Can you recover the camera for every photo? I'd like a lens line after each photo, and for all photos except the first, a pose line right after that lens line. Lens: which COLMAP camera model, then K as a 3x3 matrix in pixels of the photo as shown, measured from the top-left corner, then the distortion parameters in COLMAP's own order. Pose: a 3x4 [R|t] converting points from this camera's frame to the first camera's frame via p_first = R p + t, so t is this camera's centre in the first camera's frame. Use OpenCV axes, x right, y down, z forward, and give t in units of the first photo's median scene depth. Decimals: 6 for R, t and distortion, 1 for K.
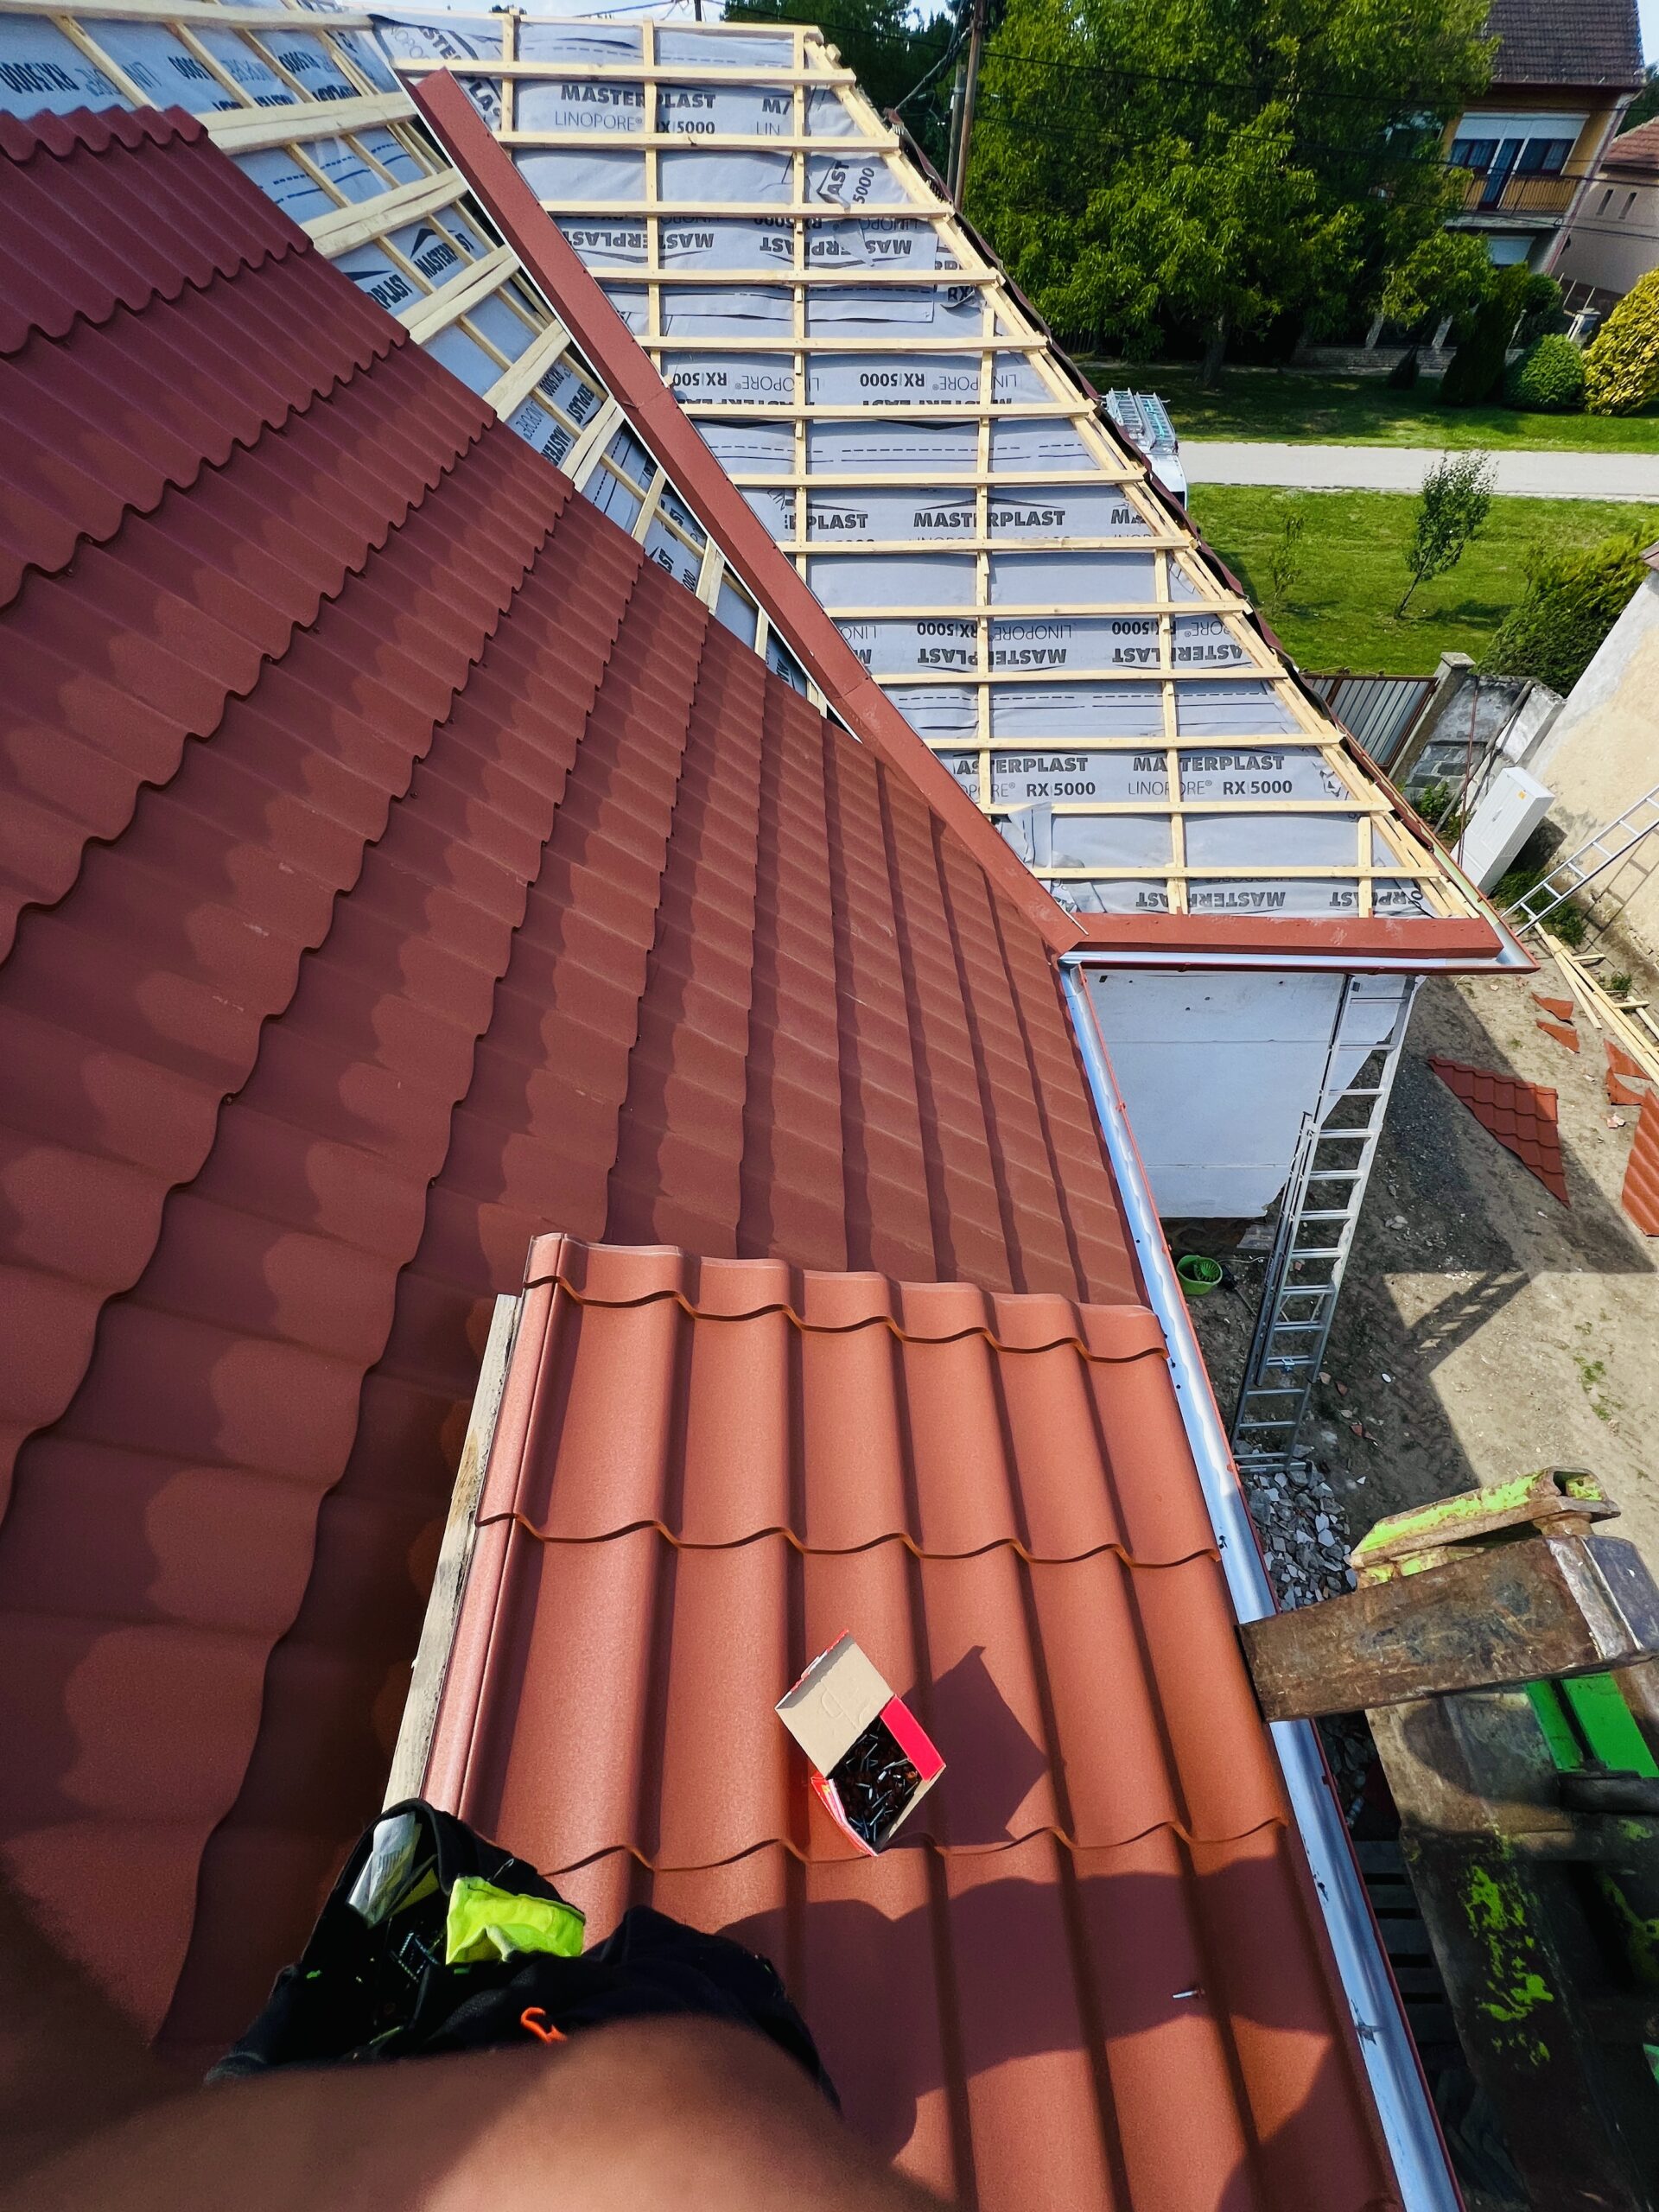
lens RADIAL K [[891.9, 0, 829.5], [0, 891.9, 1106.0], [0, 0, 1]] dist [-0.000278, -0.002693]
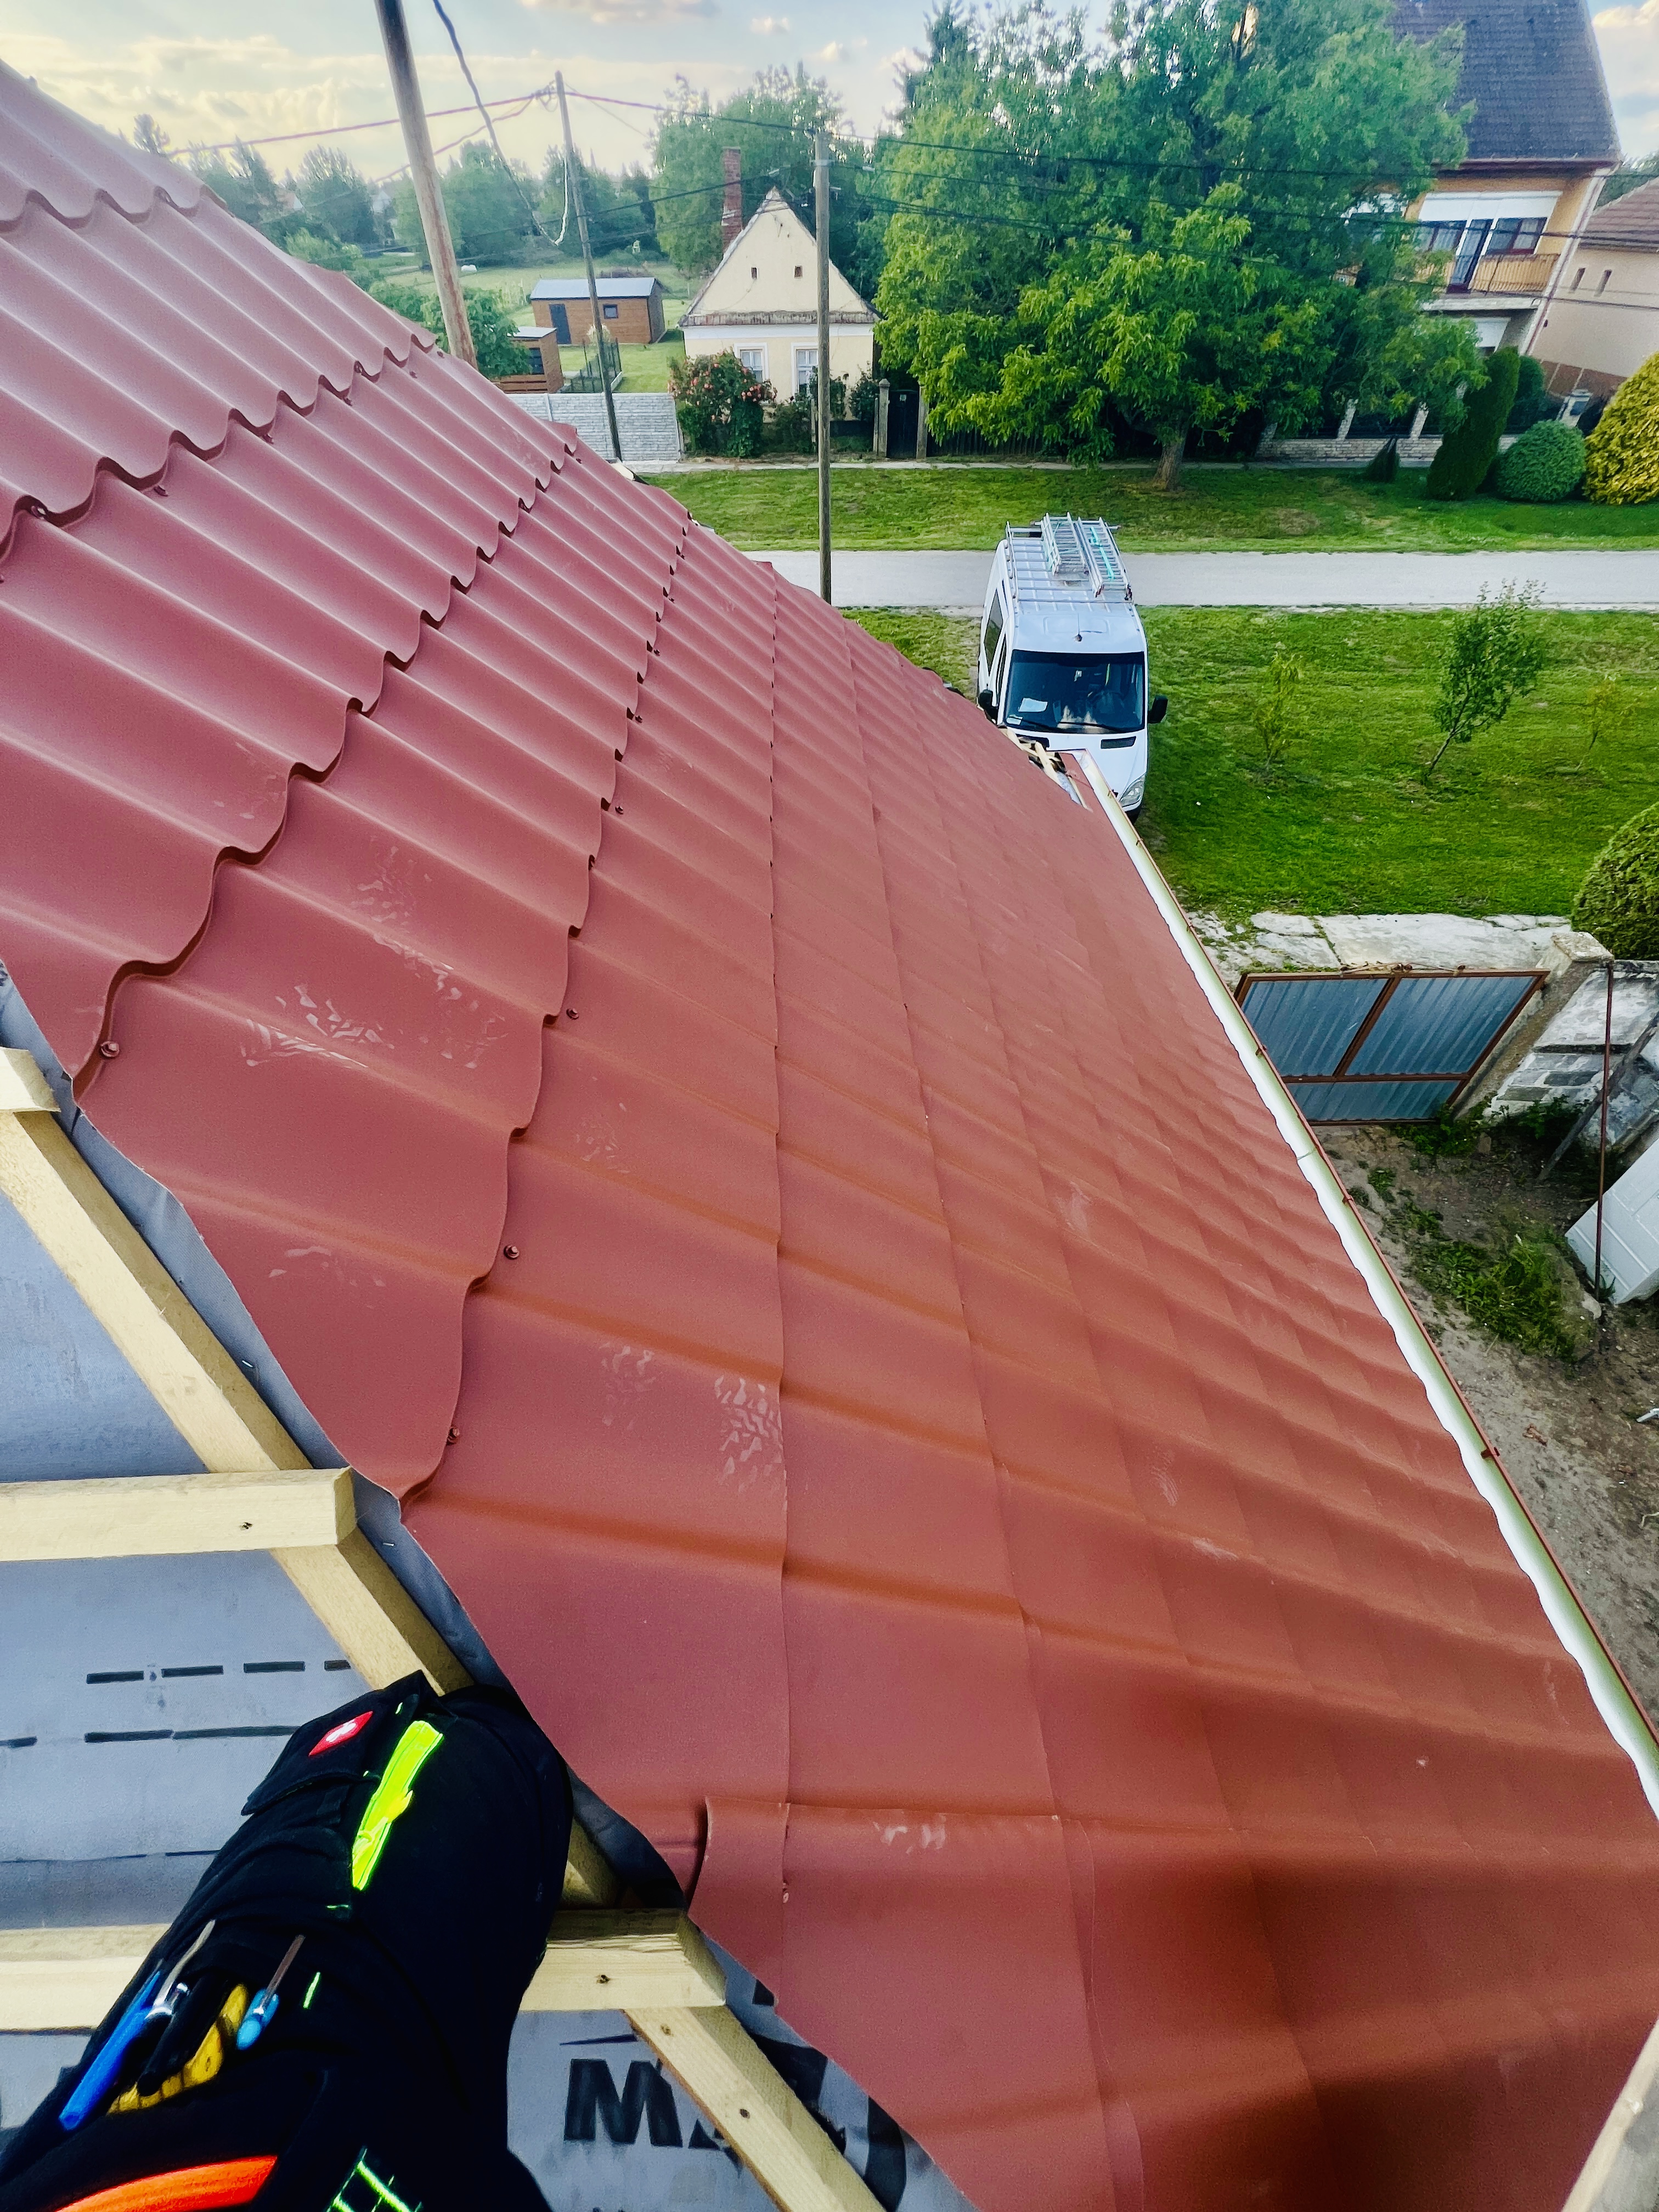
lens RADIAL K [[891.9, 0, 829.5], [0, 891.9, 1106.0], [0, 0, 1]] dist [-0.000278, -0.002693]
pose [[0.999418, -0.034101, 0.000030, 0.076373], [0.034032, 0.997345, -0.064374, -0.170524], [0.002165, 0.064337, 0.997926, 0.172623]]
